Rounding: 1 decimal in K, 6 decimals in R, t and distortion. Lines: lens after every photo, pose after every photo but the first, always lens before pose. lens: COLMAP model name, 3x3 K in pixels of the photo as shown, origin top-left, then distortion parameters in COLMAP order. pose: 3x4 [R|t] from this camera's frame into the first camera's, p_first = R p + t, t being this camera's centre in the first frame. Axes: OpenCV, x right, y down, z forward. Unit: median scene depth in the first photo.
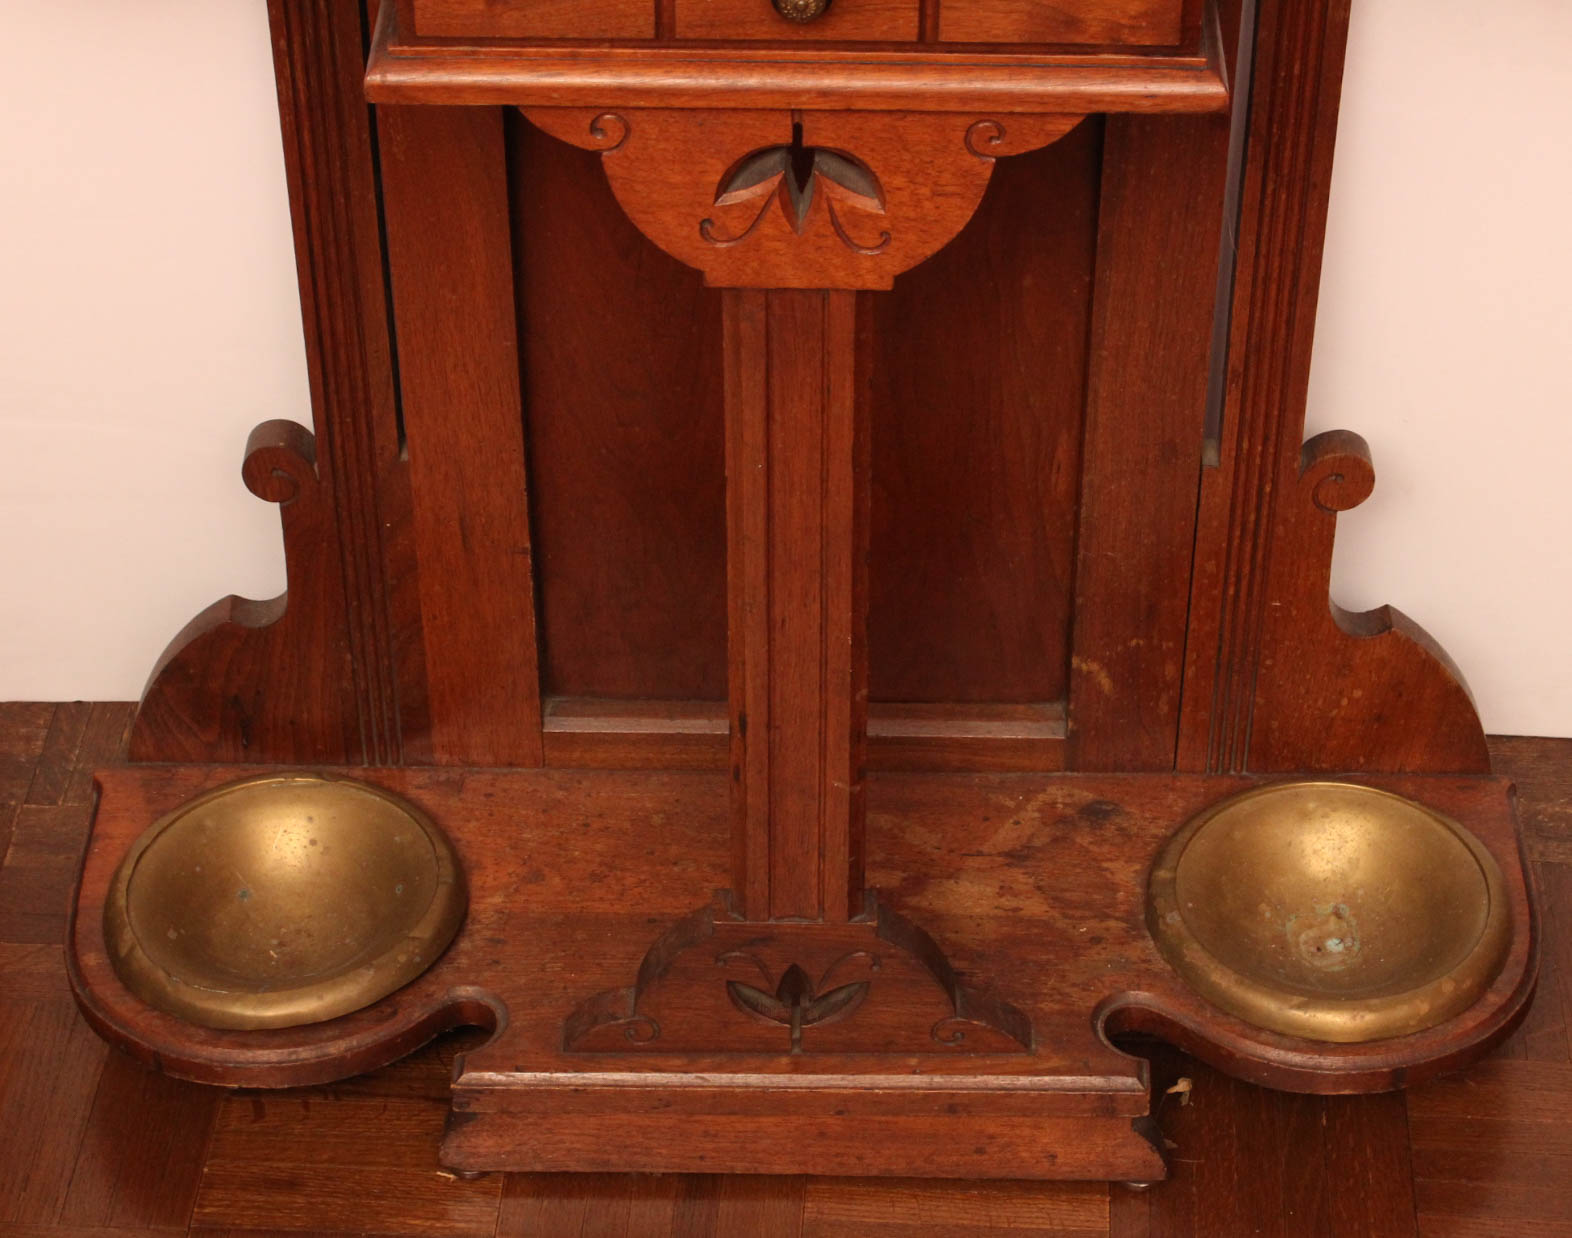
lens RADIAL K [[3679.0, 0, 791.4], [0, 3679.0, 609.1], [0, 0, 1]] dist [0.027160, 0.000000]
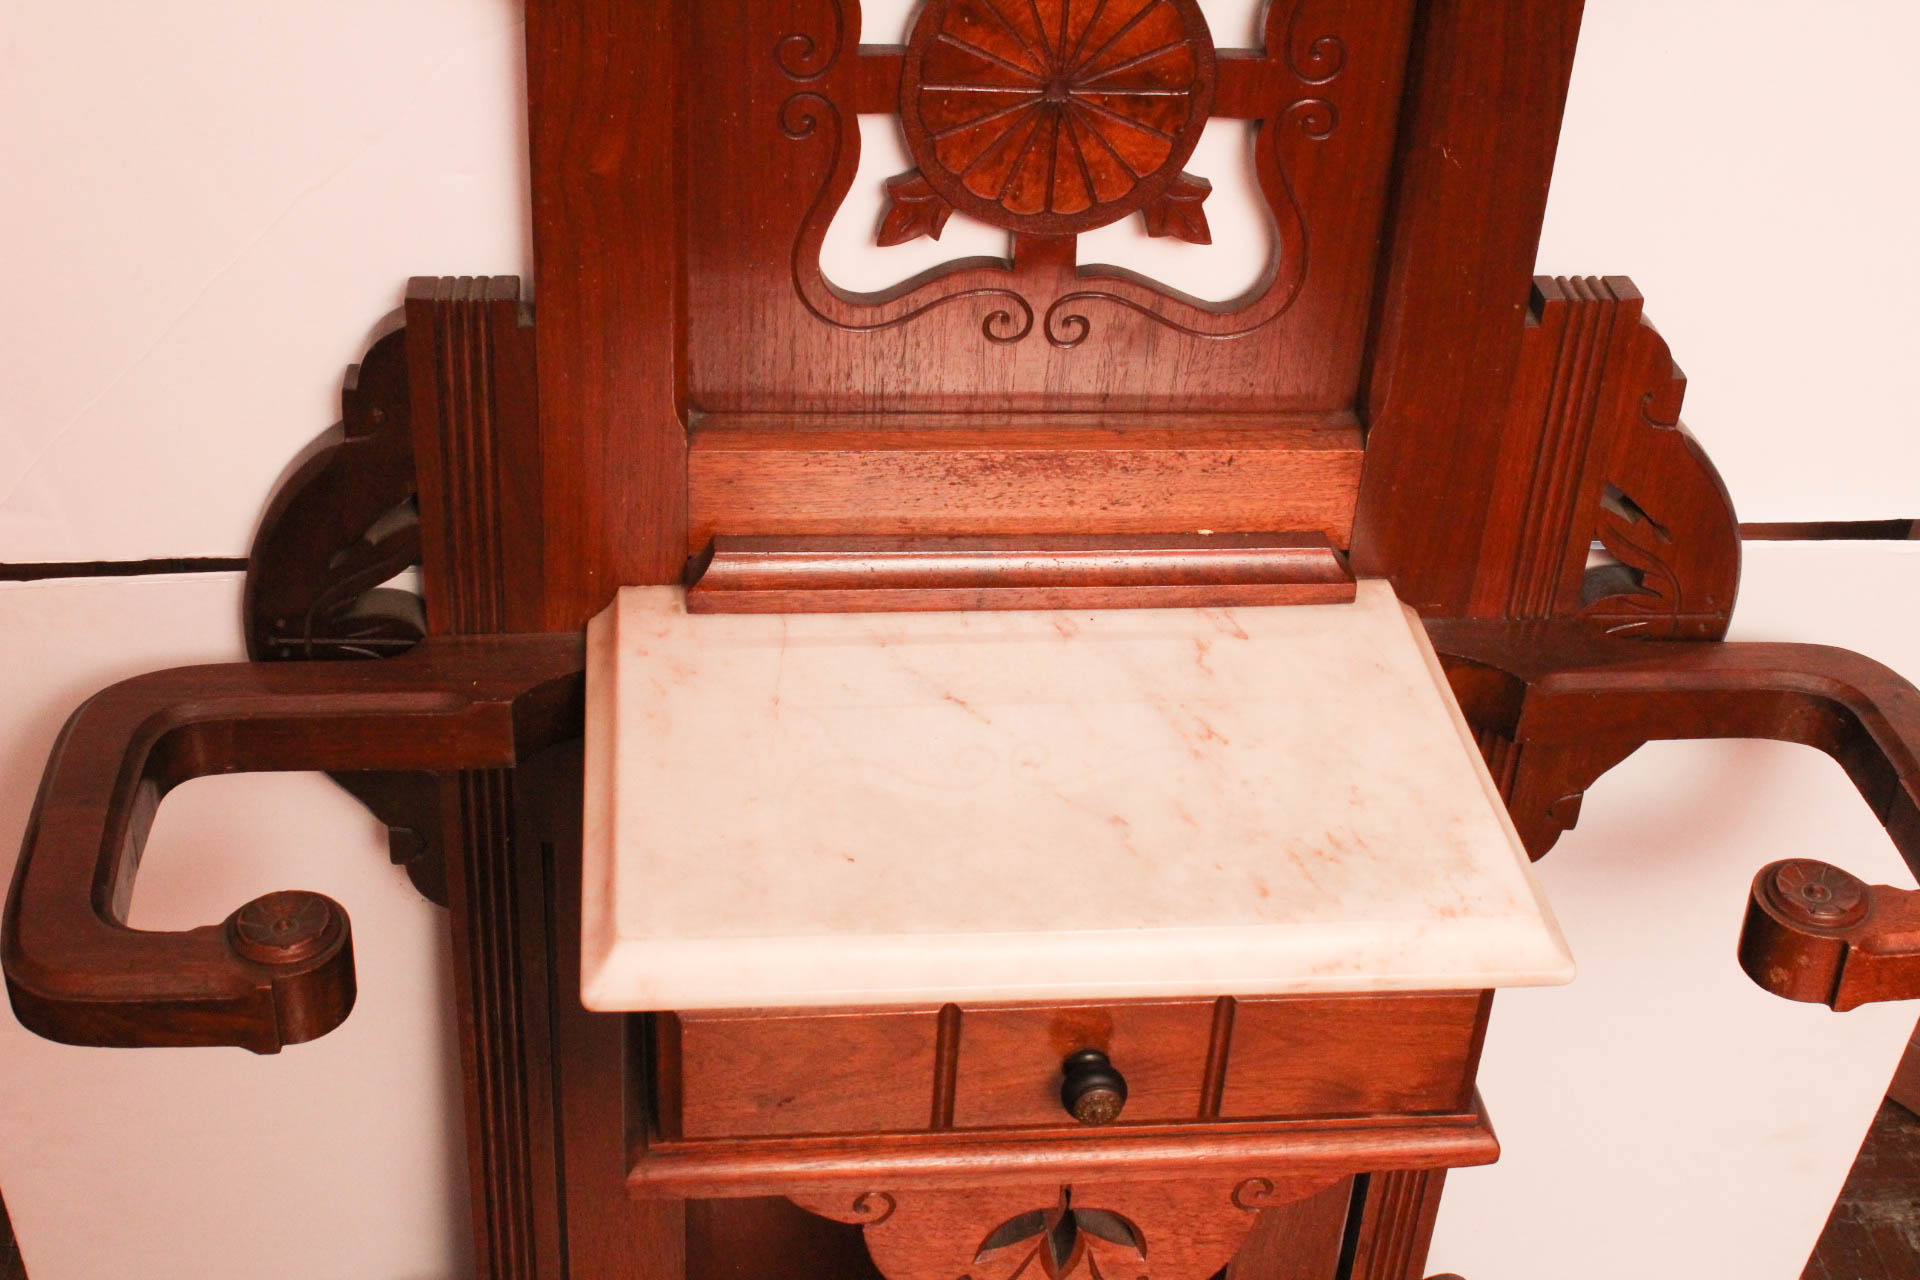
lens RADIAL K [[2727.5, 0, 934.8], [0, 2727.5, 636.7], [0, 0, 1]] dist [-0.044256, 0.000000]
pose [[0.990619, -0.028932, 0.133553, -0.101294], [0.040048, 0.995883, -0.081316, -0.178949], [-0.130650, 0.085901, 0.987700, 0.225072]]
